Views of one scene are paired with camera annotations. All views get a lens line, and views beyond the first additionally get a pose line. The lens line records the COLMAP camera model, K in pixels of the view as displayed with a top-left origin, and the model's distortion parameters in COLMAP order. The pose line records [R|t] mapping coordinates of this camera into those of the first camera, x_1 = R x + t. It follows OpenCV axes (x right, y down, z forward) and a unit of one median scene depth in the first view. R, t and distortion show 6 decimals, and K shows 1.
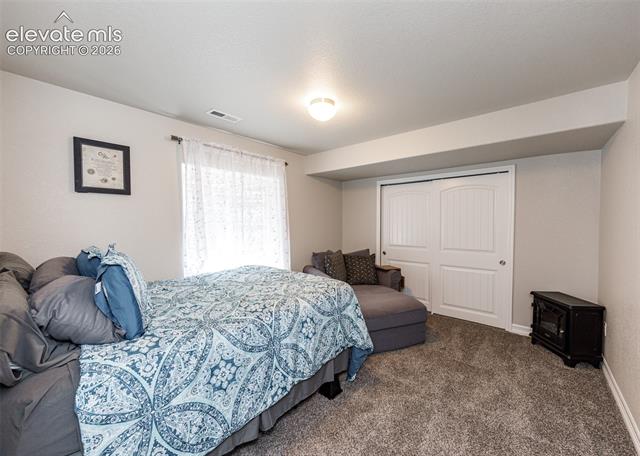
lens RADIAL K [[246.1, 0, 320.0], [0, 246.1, 228.0], [0, 0, 1]] dist [0.000370, 0.000028]
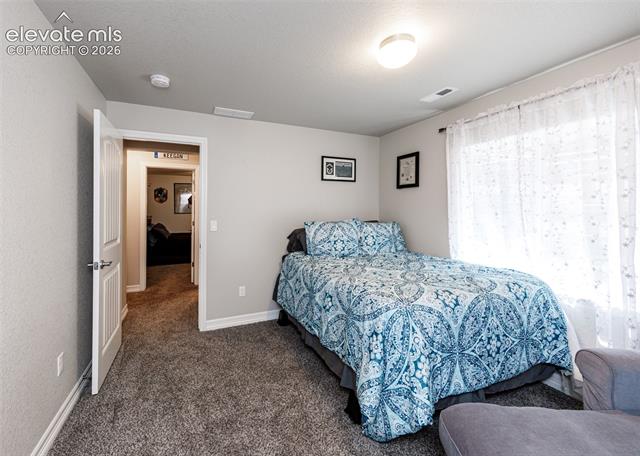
lens RADIAL K [[279.8, 0, 319.8], [0, 279.8, 208.5], [0, 0, 1]] dist [0.000002, -0.000042]
pose [[-0.396456, -0.005087, -0.918040, 0.866762], [-0.032727, 0.999427, 0.008596, -0.011503], [0.917470, 0.033453, -0.396396, 1.140887]]
